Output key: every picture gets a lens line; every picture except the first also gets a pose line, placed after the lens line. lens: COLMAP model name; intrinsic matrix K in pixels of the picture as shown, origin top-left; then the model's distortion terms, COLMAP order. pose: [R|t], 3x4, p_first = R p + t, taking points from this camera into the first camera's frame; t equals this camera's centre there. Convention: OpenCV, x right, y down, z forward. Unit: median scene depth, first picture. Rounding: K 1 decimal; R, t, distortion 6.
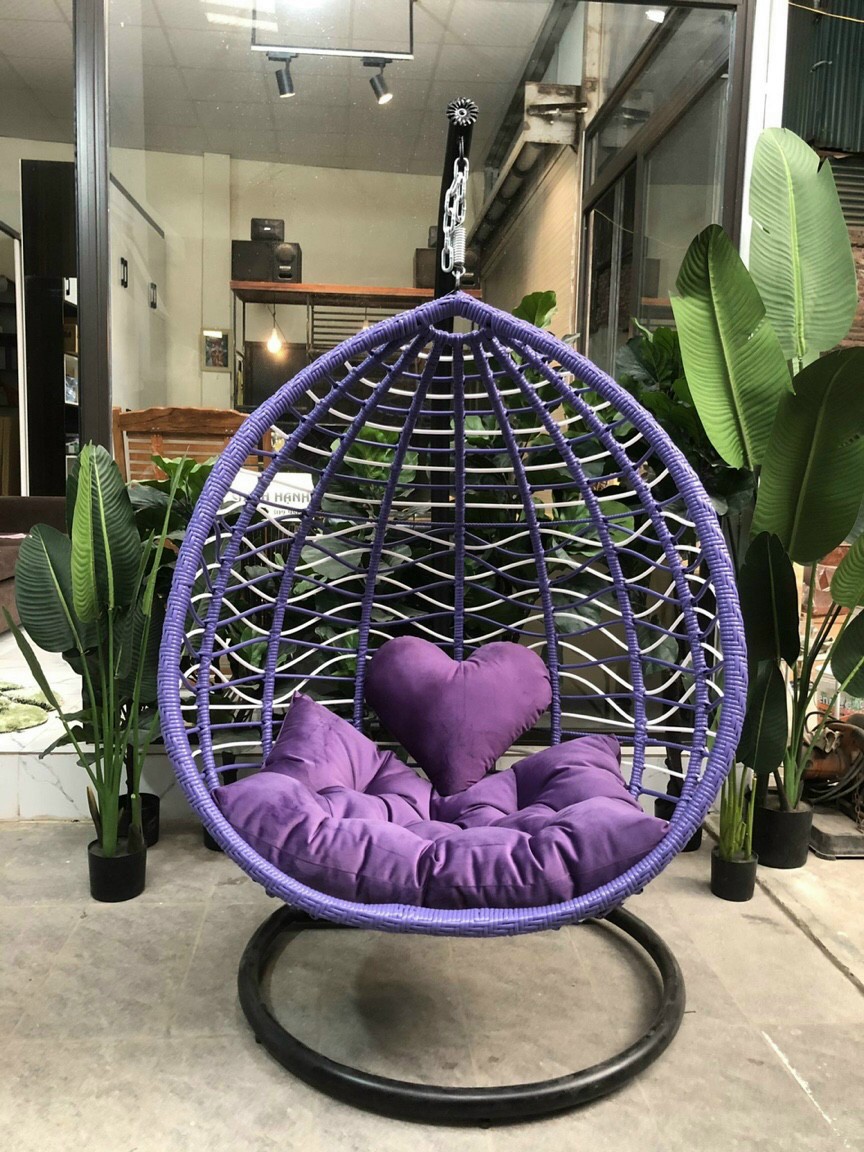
lens RADIAL K [[946.4, 0, 437.9], [0, 946.4, 583.3], [0, 0, 1]] dist [0.008089, -0.002740]
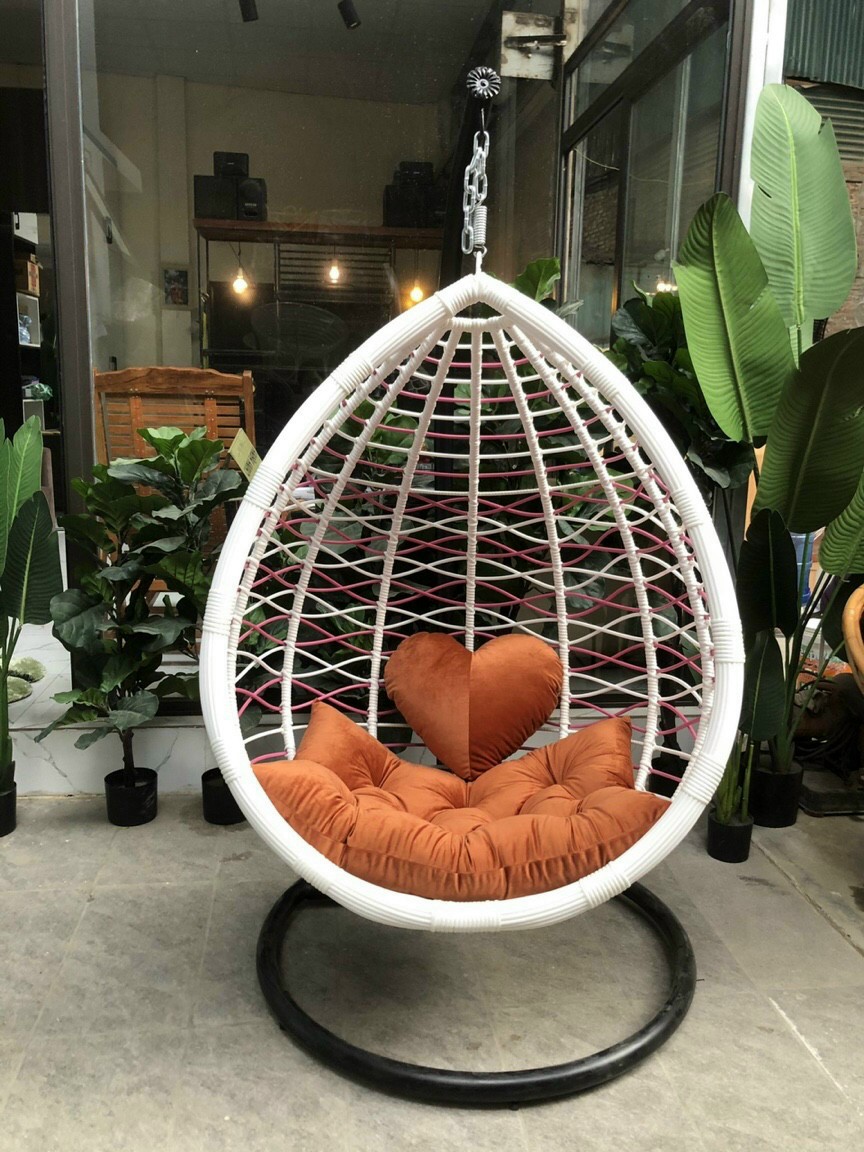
lens RADIAL K [[944.9, 0, 444.7], [0, 944.9, 579.5], [0, 0, 1]] dist [0.005907, 0.006307]
pose [[0.998573, -0.012723, 0.051864, -0.049468], [0.009075, 0.997507, 0.069986, -0.048649], [-0.052625, -0.069416, 0.996199, 0.015460]]
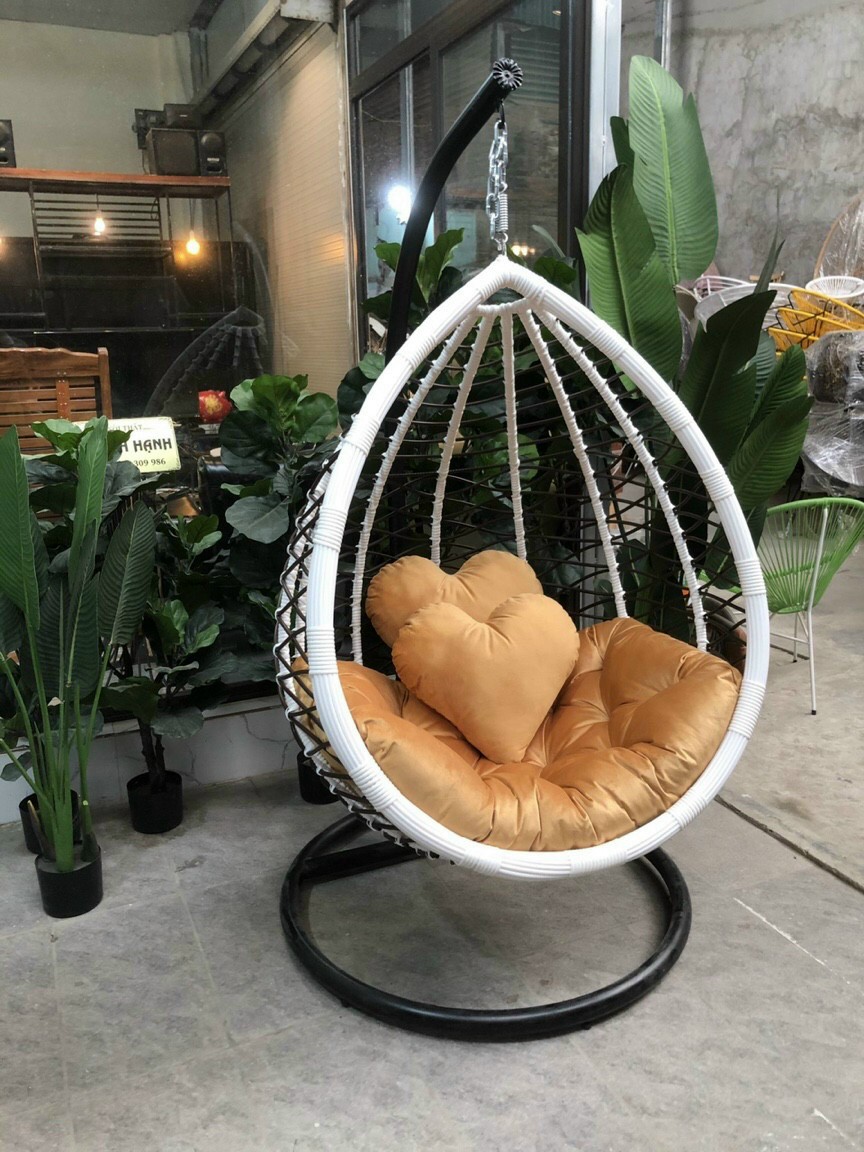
lens RADIAL K [[940.4, 0, 432.0], [0, 940.4, 576.0], [0, 0, 1]] dist [0.010832, -0.006504]
pose [[0.943903, -0.125621, 0.305394, -0.257739], [0.085553, 0.986268, 0.141267, -0.094886], [-0.318947, -0.107215, 0.941689, 0.053204]]
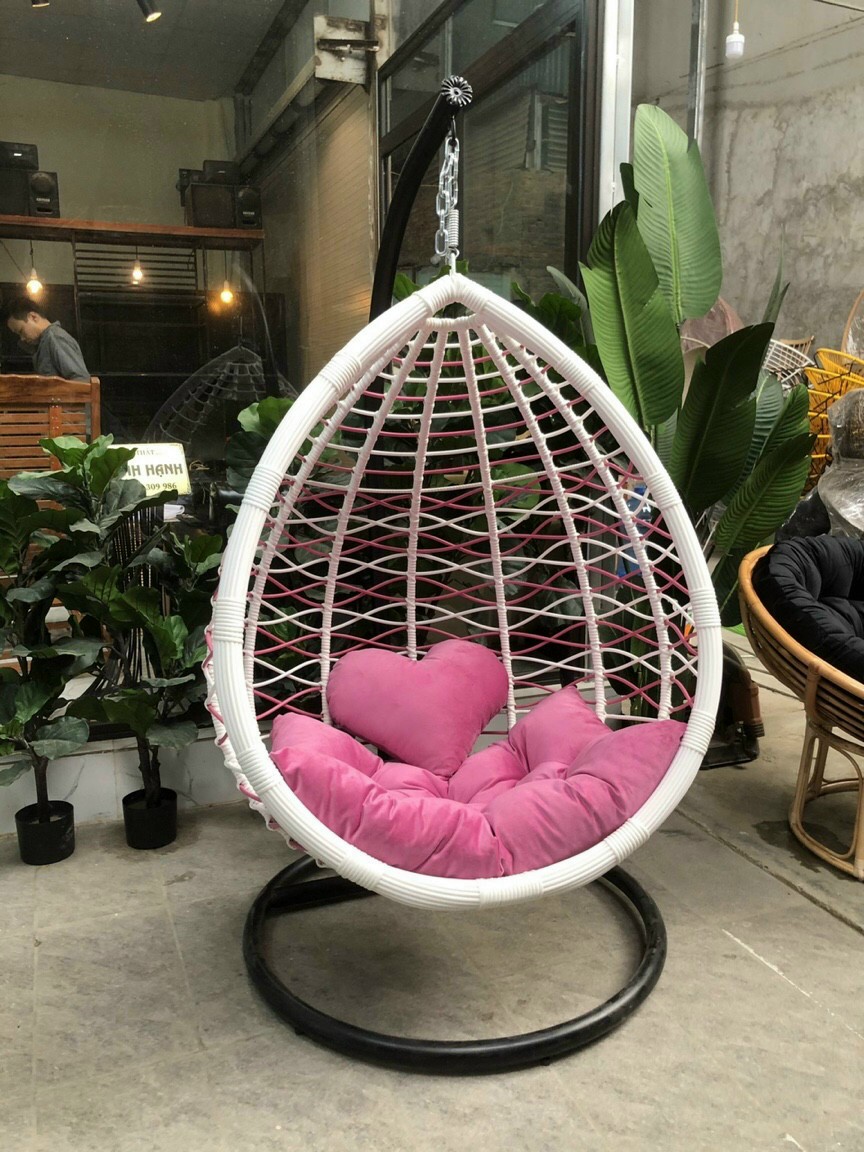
lens RADIAL K [[943.8, 0, 438.2], [0, 943.8, 589.9], [0, 0, 1]] dist [0.000874, 0.006082]
pose [[0.955510, -0.084414, 0.282622, -0.227032], [0.062269, 0.994308, 0.086456, -0.048431], [-0.288312, -0.065011, 0.955327, 0.024191]]
